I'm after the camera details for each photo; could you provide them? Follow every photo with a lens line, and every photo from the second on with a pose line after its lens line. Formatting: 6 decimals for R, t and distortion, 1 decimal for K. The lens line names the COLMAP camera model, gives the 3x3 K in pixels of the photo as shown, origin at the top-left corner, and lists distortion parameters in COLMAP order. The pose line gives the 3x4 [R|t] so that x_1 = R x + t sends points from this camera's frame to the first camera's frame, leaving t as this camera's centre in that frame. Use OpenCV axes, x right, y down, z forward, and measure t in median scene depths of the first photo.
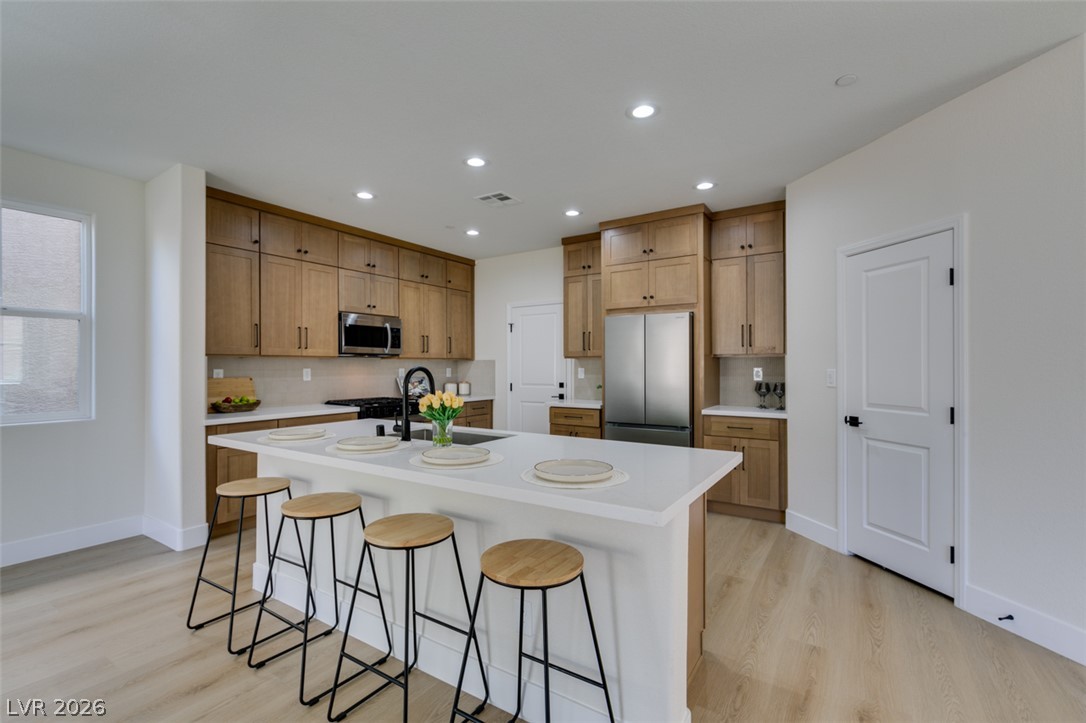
lens RADIAL K [[486.2, 0, 541.4], [0, 486.2, 364.2], [0, 0, 1]] dist [0.001020, -0.001344]
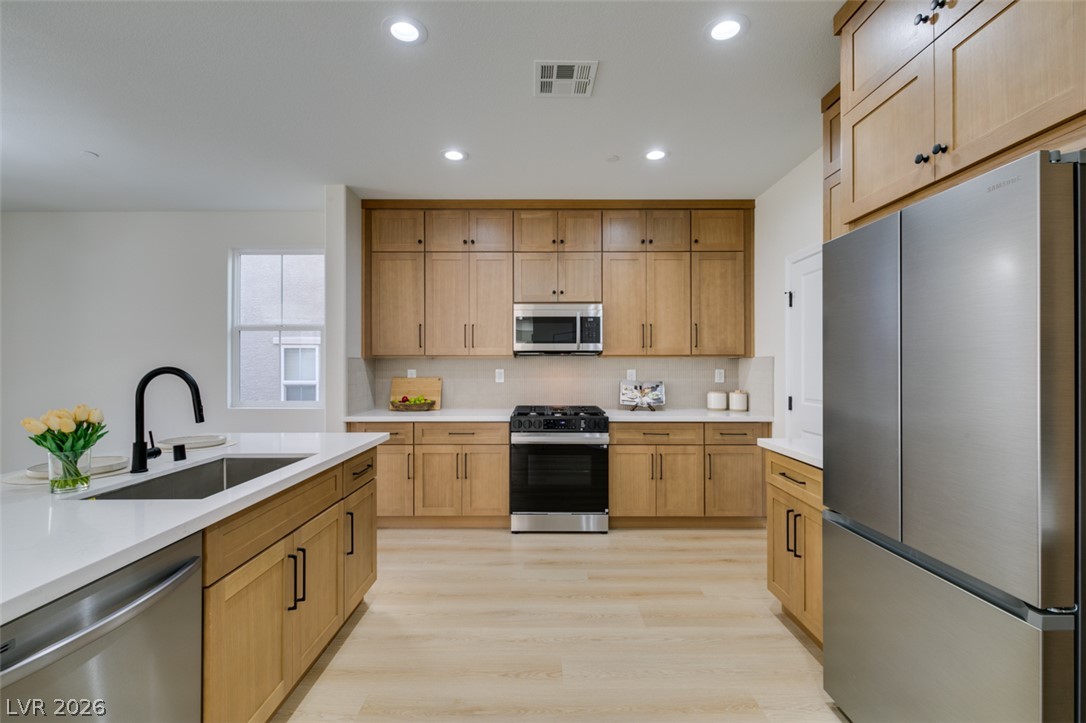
lens RADIAL K [[486.2, 0, 541.2], [0, 486.2, 364.9], [0, 0, 1]] dist [0.001020, -0.001344]
pose [[0.544524, -0.002969, -0.838740, 0.346801], [0.003119, 0.999994, -0.001515, 0.002641], [0.838739, -0.001792, 0.544530, 0.601913]]
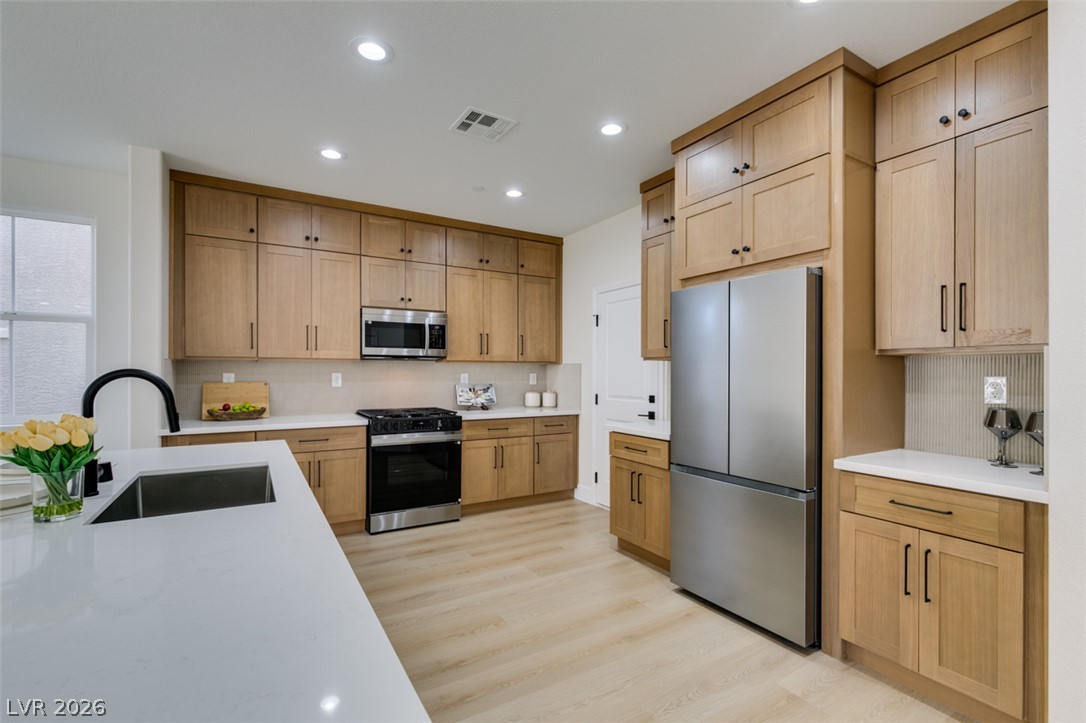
lens RADIAL K [[486.2, 0, 542.8], [0, 486.2, 371.5], [0, 0, 1]] dist [0.001020, -0.001344]
pose [[0.899937, 0.004065, -0.436000, 0.257779], [-0.002845, 0.999990, 0.003452, 0.002188], [0.436010, -0.001867, 0.899940, 0.387792]]
